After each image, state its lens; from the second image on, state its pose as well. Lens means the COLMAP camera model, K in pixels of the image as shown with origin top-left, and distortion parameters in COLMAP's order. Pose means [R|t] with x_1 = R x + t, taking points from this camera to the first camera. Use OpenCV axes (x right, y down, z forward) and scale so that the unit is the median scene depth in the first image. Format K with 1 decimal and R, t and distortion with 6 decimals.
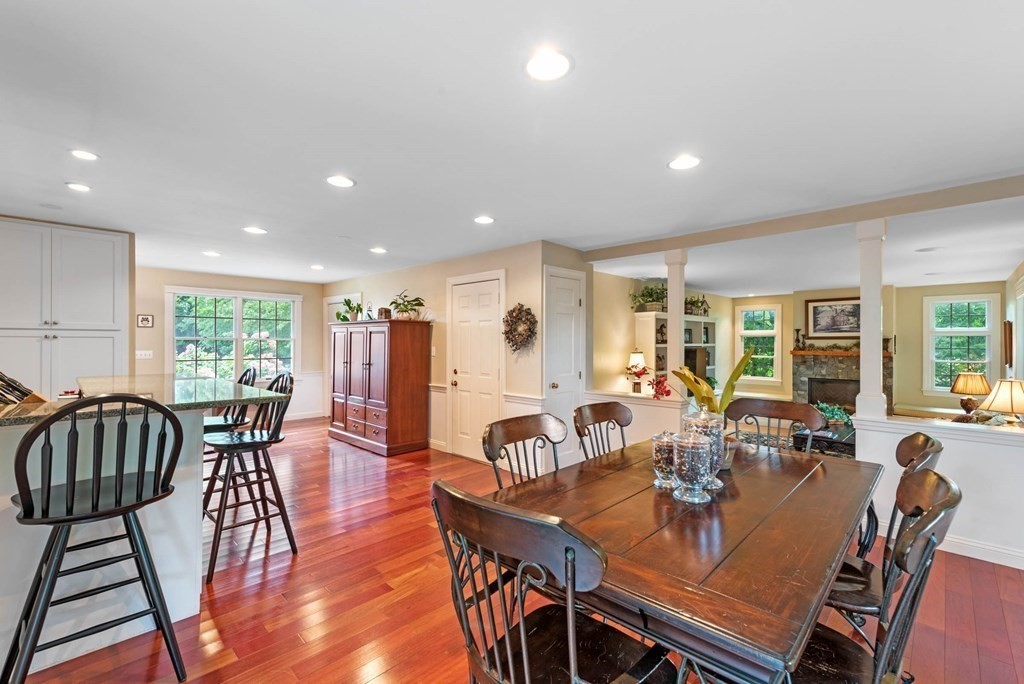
lens RADIAL K [[459.5, 0, 507.8], [0, 459.5, 339.1], [0, 0, 1]] dist [0.007546, -0.000453]
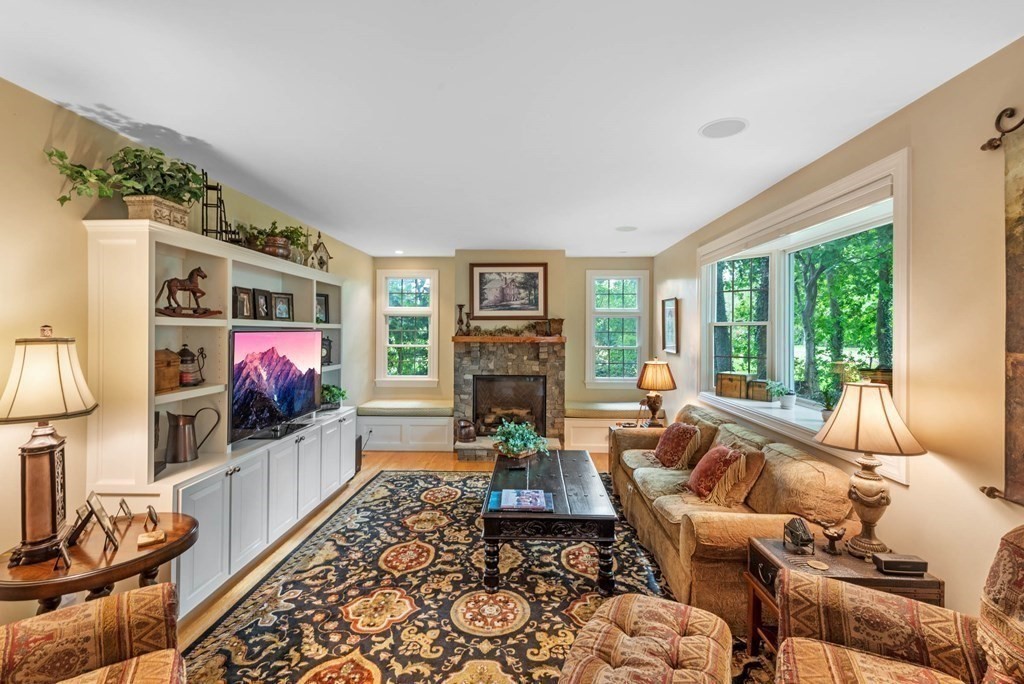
lens RADIAL K [[459.5, 0, 513.8], [0, 459.5, 335.1], [0, 0, 1]] dist [0.007546, -0.000453]
pose [[0.738689, -0.003541, 0.674037, 0.230025], [-0.005321, 0.999924, 0.011085, 0.015886], [-0.674025, -0.011775, 0.738614, 0.448329]]
